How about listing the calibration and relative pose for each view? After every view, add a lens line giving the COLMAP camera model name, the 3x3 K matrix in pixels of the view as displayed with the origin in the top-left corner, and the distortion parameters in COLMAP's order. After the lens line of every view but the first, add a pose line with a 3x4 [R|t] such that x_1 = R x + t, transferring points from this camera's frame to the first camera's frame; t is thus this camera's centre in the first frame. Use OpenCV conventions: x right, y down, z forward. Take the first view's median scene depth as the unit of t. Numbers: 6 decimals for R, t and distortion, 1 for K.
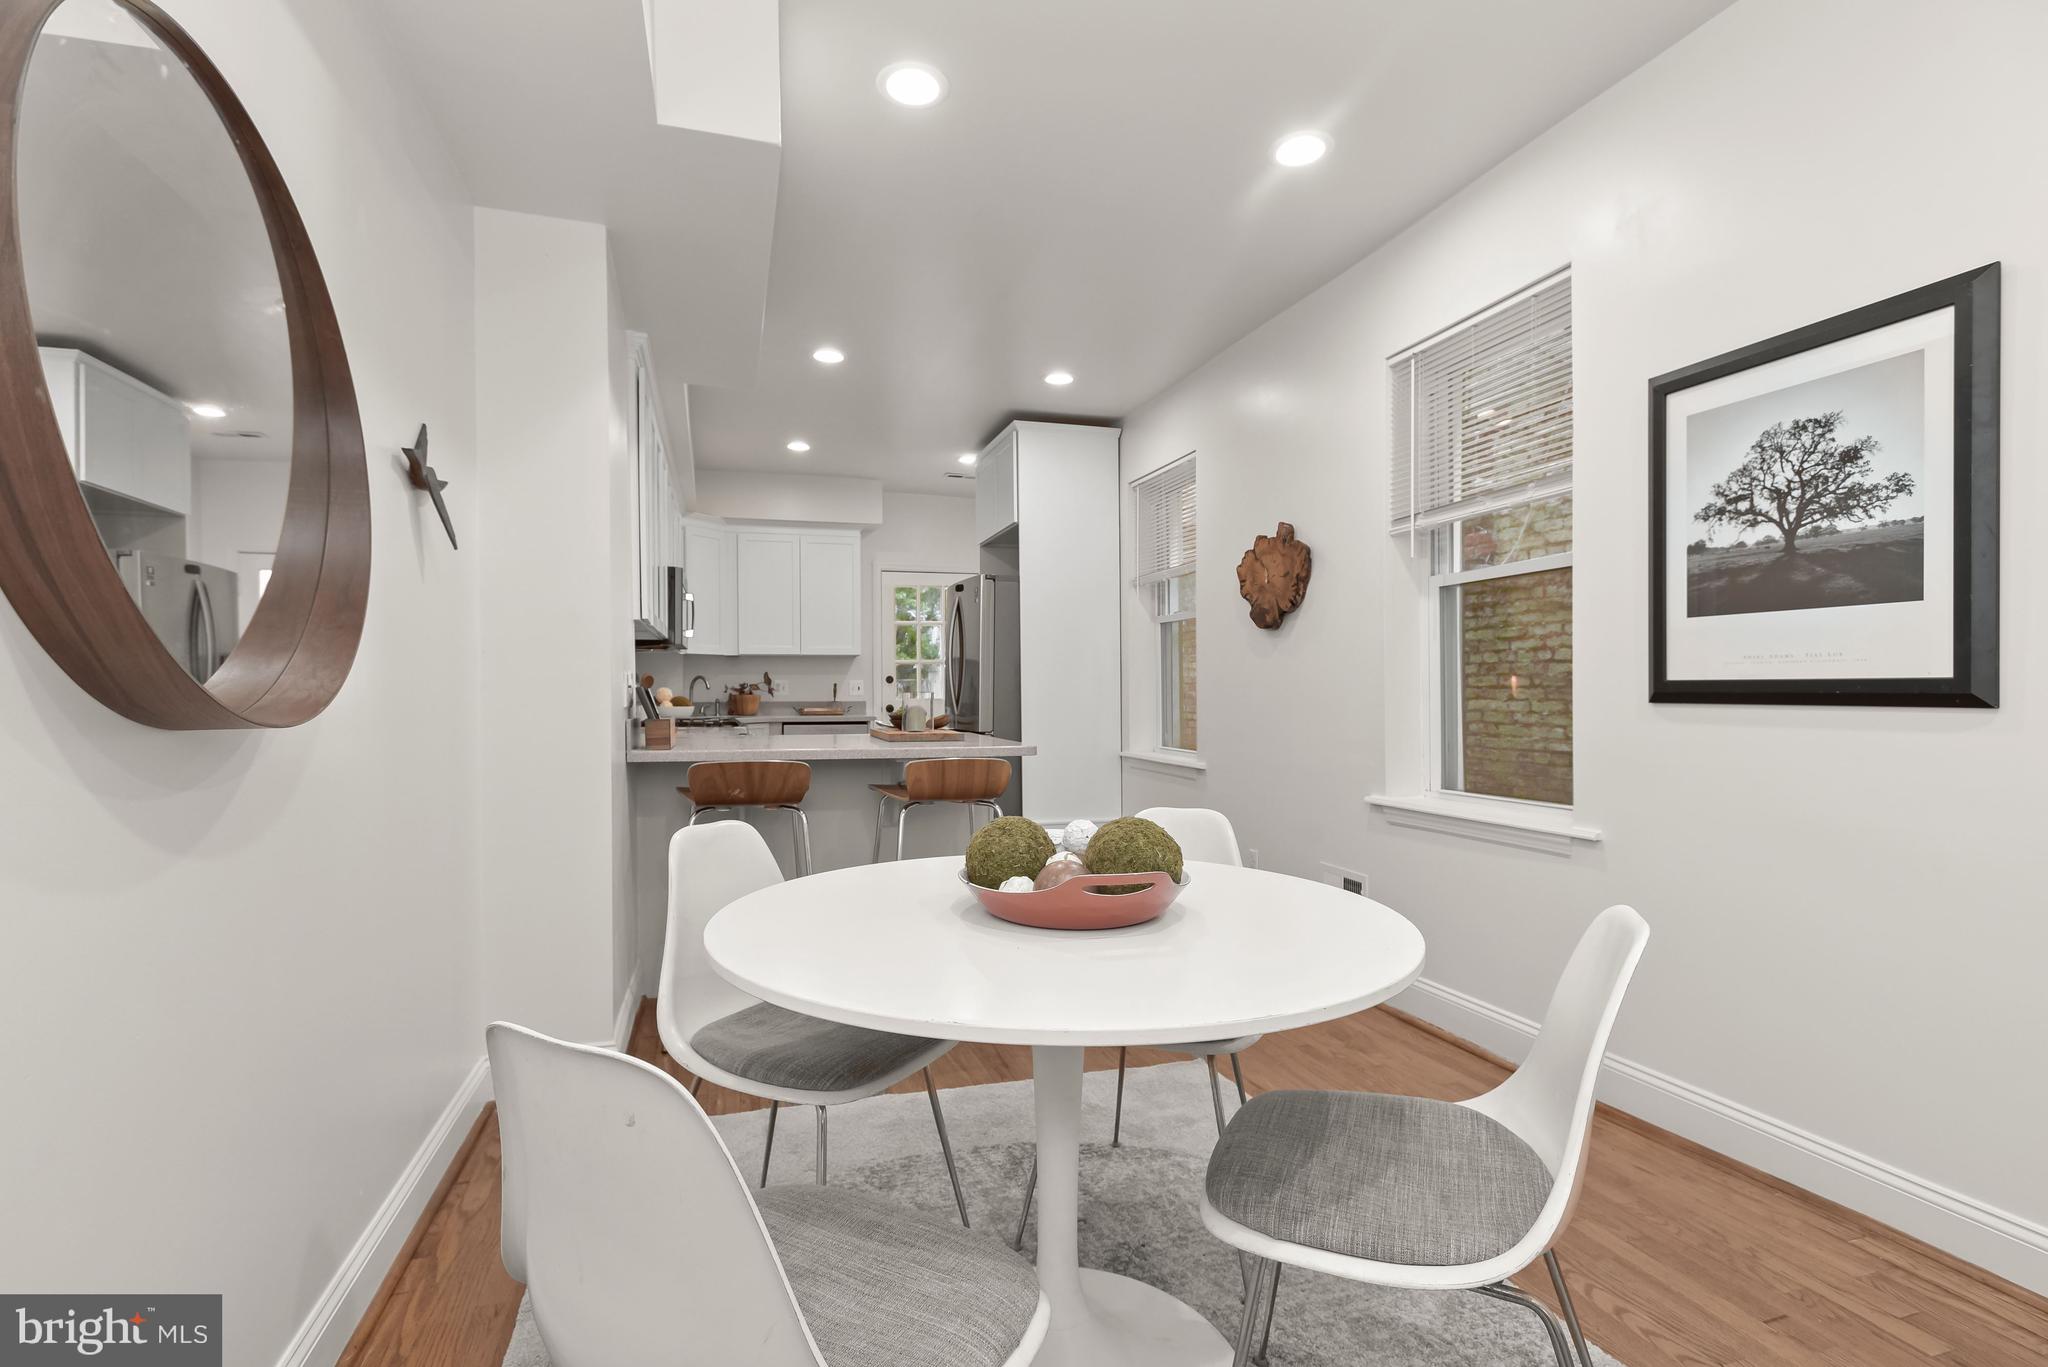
lens RADIAL K [[985.6, 0, 1015.9], [0, 985.6, 691.0], [0, 0, 1]] dist [0.010657, -0.000450]
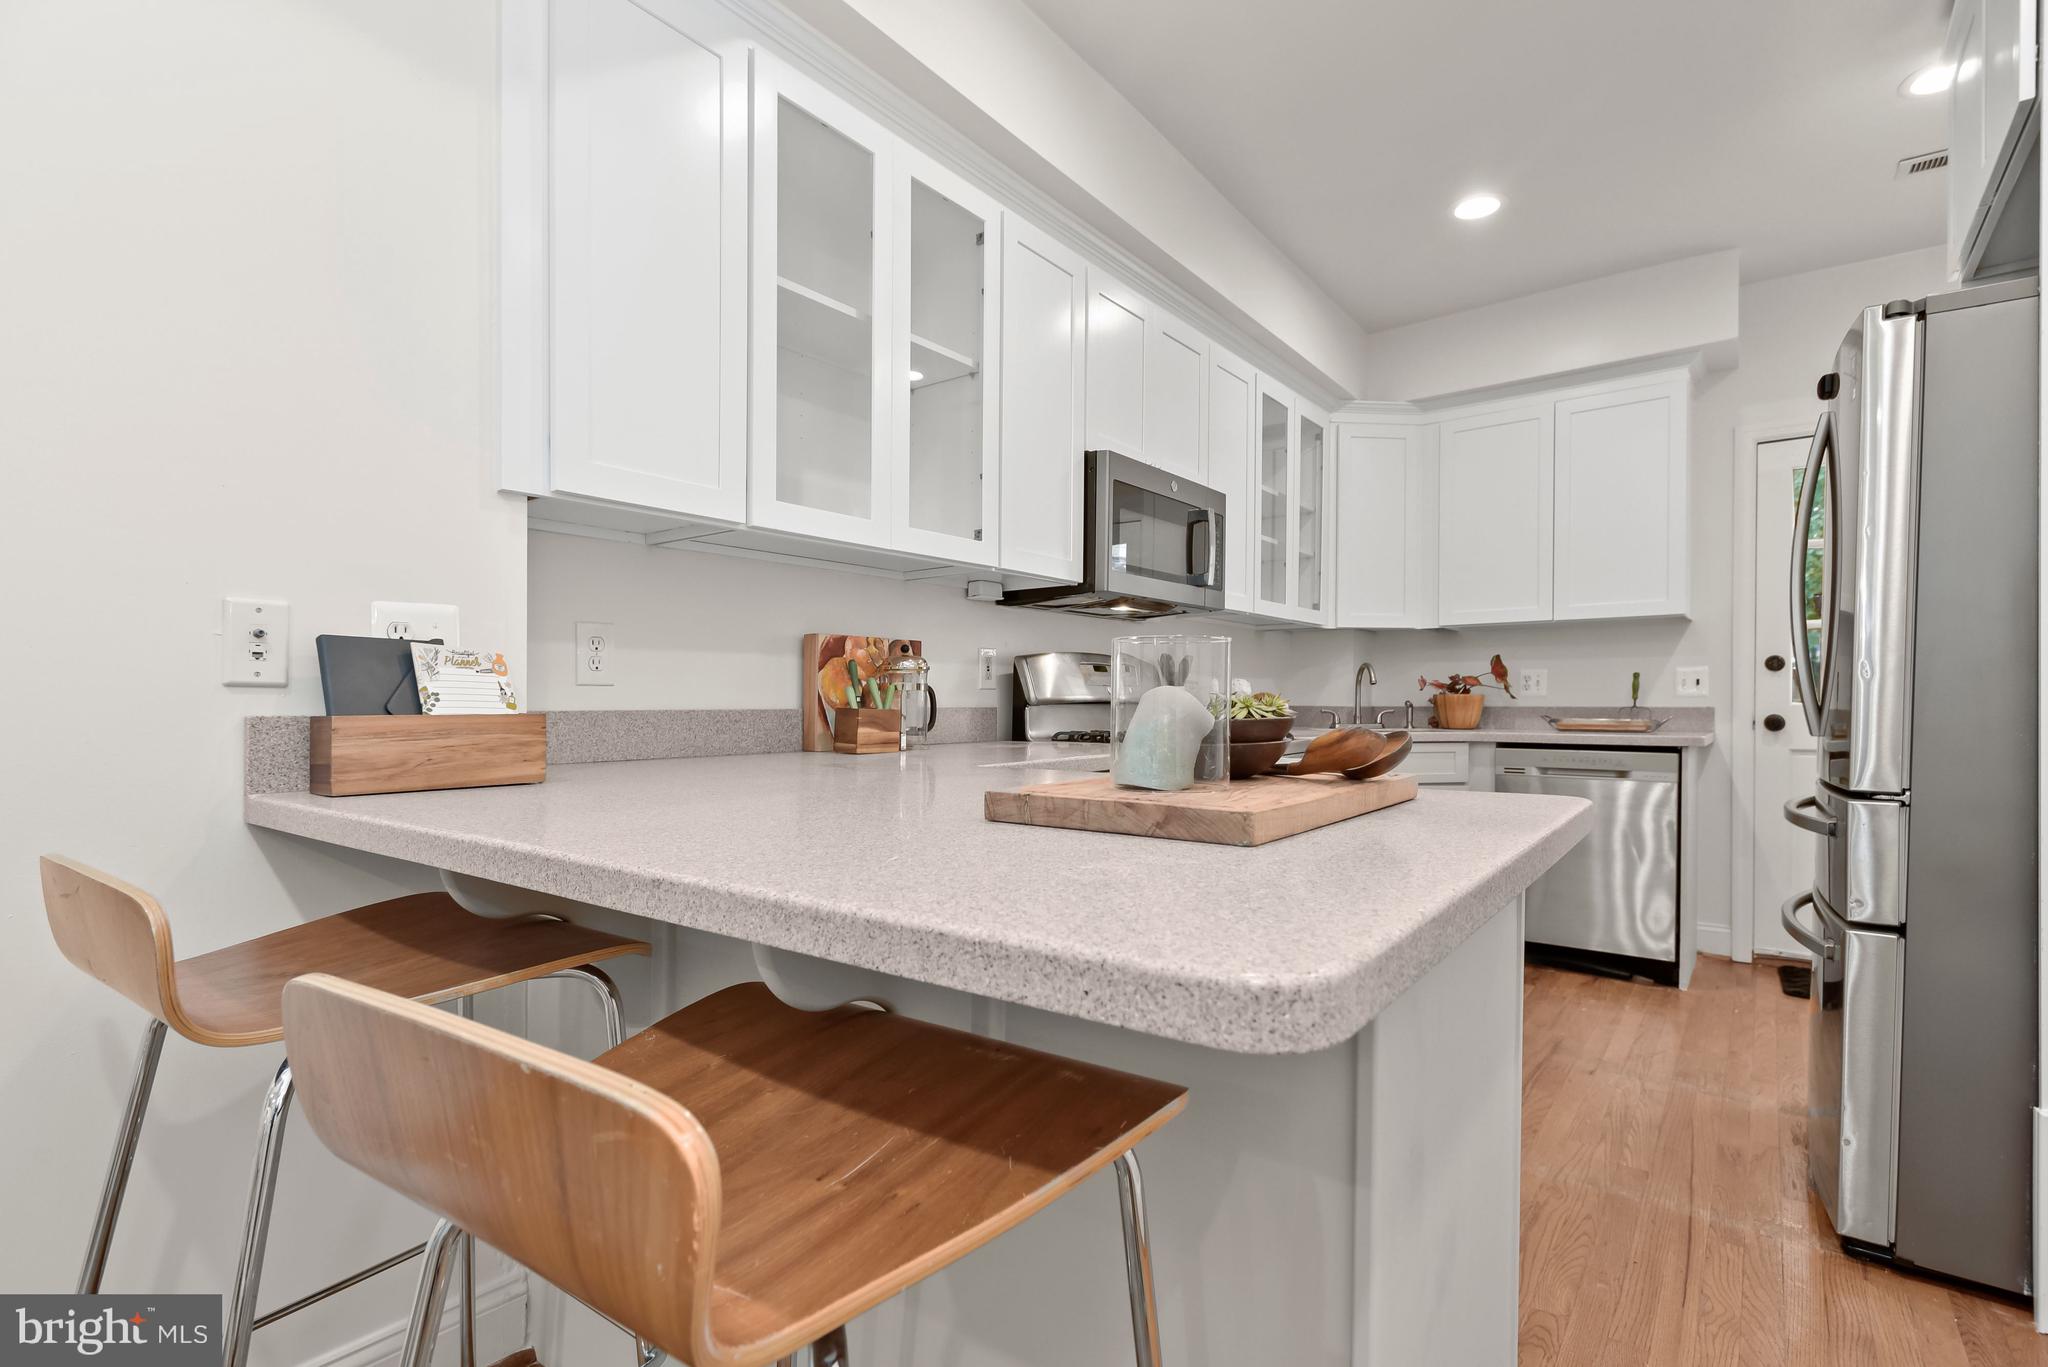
lens RADIAL K [[971.2, 0, 1022.4], [0, 971.2, 714.0], [0, 0, 1]] dist [0.003361, 0.000329]
pose [[0.584247, 0.007950, -0.811537, 0.087106], [-0.000422, 0.999955, 0.009492, 0.018043], [0.811576, -0.005203, 0.584224, 0.790861]]
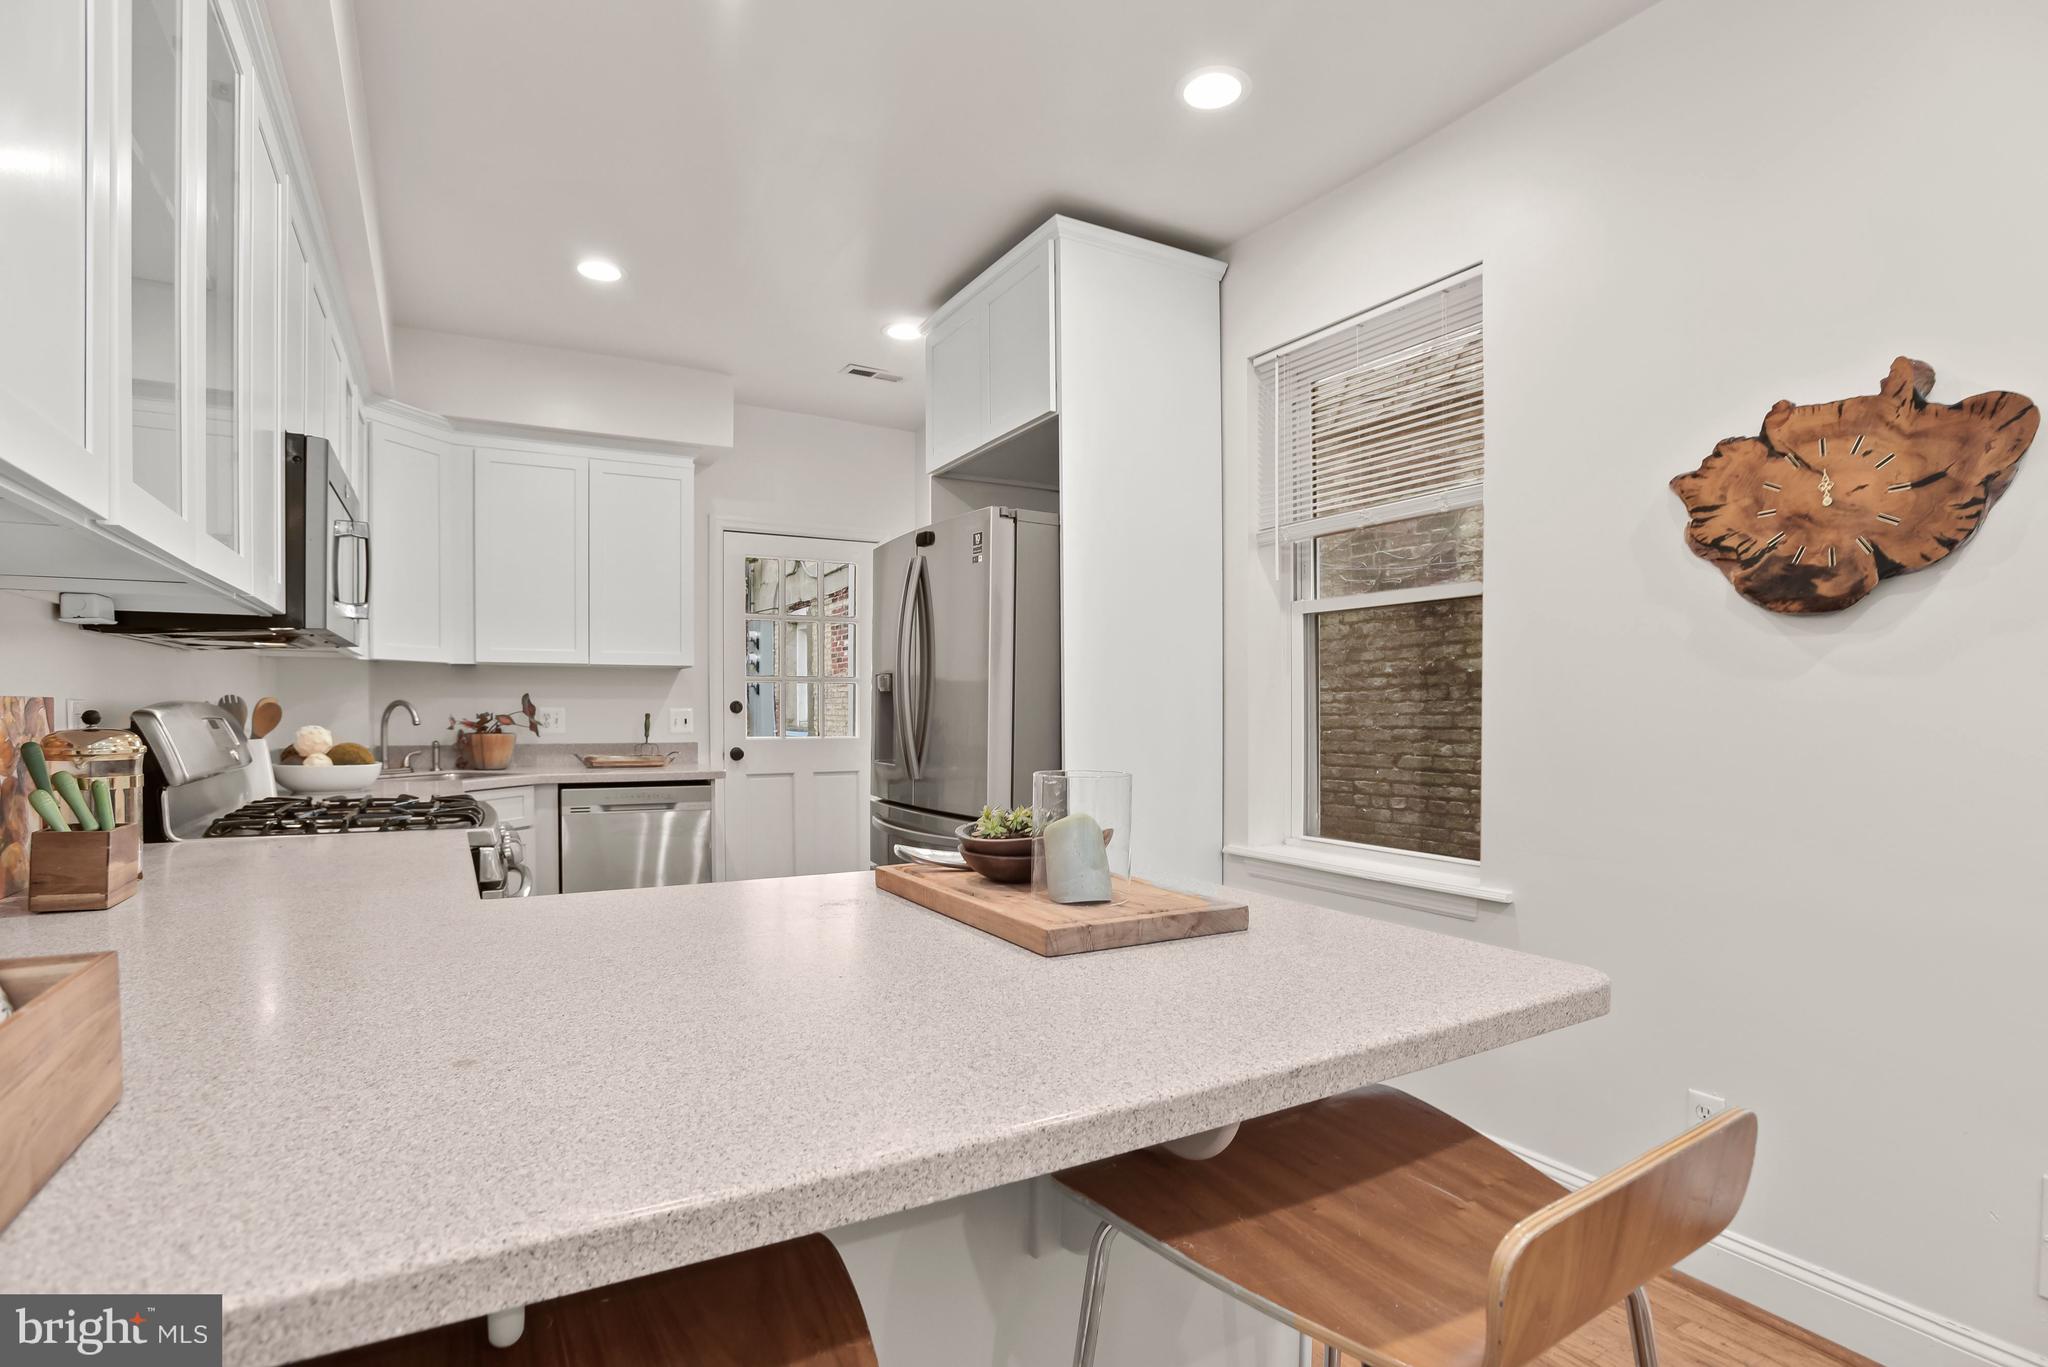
lens RADIAL K [[998.6, 0, 1015.0], [0, 998.6, 724.1], [0, 0, 1]] dist [-0.050508, 0.000500]
pose [[0.974820, -0.000143, 0.222991, -0.184331], [-0.003166, 0.999890, 0.014483, -0.019260], [-0.222969, -0.014824, 0.974713, 0.668256]]
